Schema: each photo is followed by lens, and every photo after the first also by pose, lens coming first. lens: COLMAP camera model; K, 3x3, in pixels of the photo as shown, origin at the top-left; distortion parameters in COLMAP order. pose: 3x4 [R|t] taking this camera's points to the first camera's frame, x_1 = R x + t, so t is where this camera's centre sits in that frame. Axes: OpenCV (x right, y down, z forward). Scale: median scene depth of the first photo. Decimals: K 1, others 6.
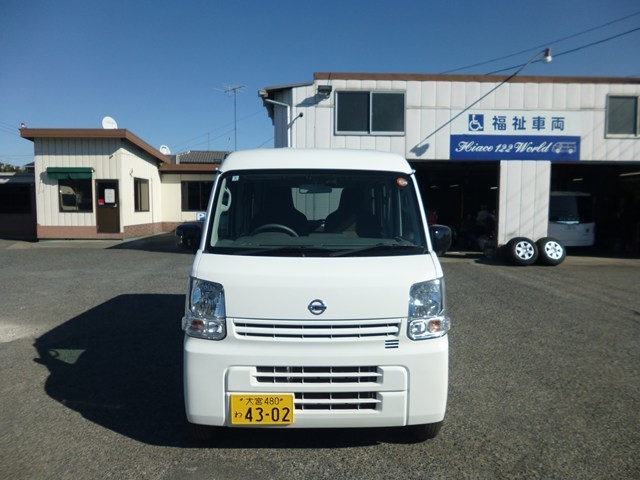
lens RADIAL K [[449.1, 0, 320.0], [0, 449.1, 240.0], [0, 0, 1]] dist [-0.073513, 0.030615]
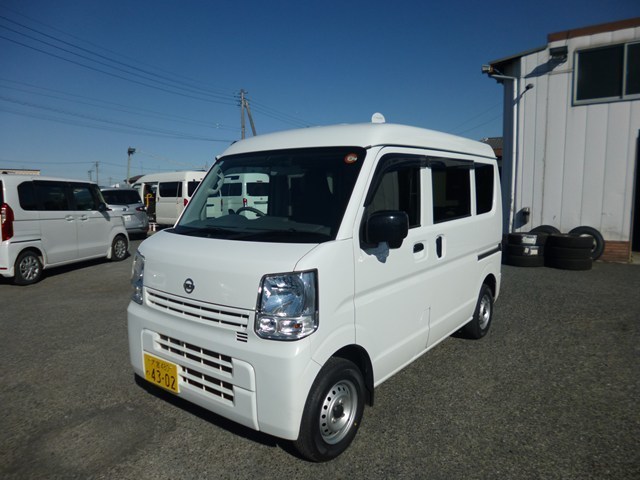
lens RADIAL K [[449.1, 0, 320.0], [0, 449.1, 240.0], [0, 0, 1]] dist [-0.073513, 0.030615]
pose [[0.782000, 0.052280, -0.621082, 0.598529], [-0.037682, 0.998619, 0.036614, -0.002785], [0.622138, -0.005228, 0.782890, 0.272962]]
